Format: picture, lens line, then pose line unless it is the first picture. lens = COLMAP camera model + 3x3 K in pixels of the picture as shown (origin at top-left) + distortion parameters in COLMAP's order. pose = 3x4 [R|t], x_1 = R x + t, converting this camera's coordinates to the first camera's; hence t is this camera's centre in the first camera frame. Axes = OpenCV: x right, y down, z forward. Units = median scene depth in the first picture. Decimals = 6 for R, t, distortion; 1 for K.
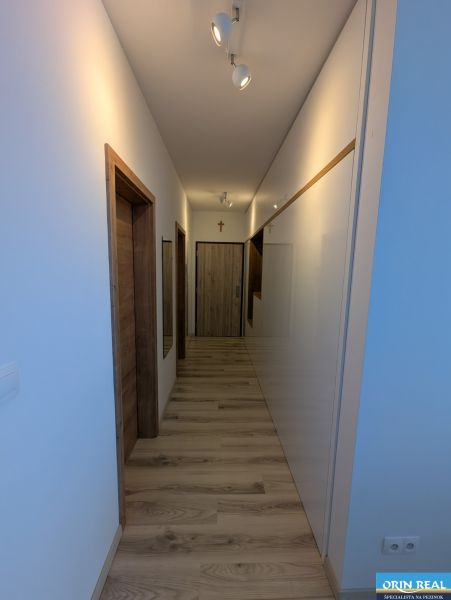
lens RADIAL K [[248.2, 0, 225.5], [0, 248.2, 300.0], [0, 0, 1]] dist [0.000697, 0.000060]
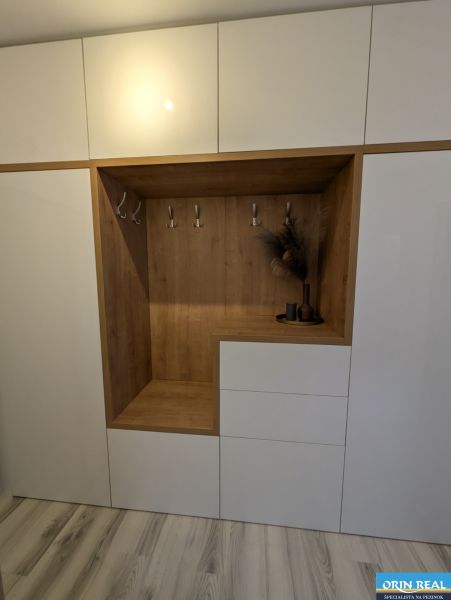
lens RADIAL K [[248.2, 0, 225.5], [0, 248.2, 300.0], [0, 0, 1]] dist [0.000697, 0.000060]
pose [[0.141105, -0.137123, 0.980452, -0.222860], [0.130719, 0.984271, 0.118844, -0.132779], [-0.981327, 0.111394, 0.156810, 0.897454]]
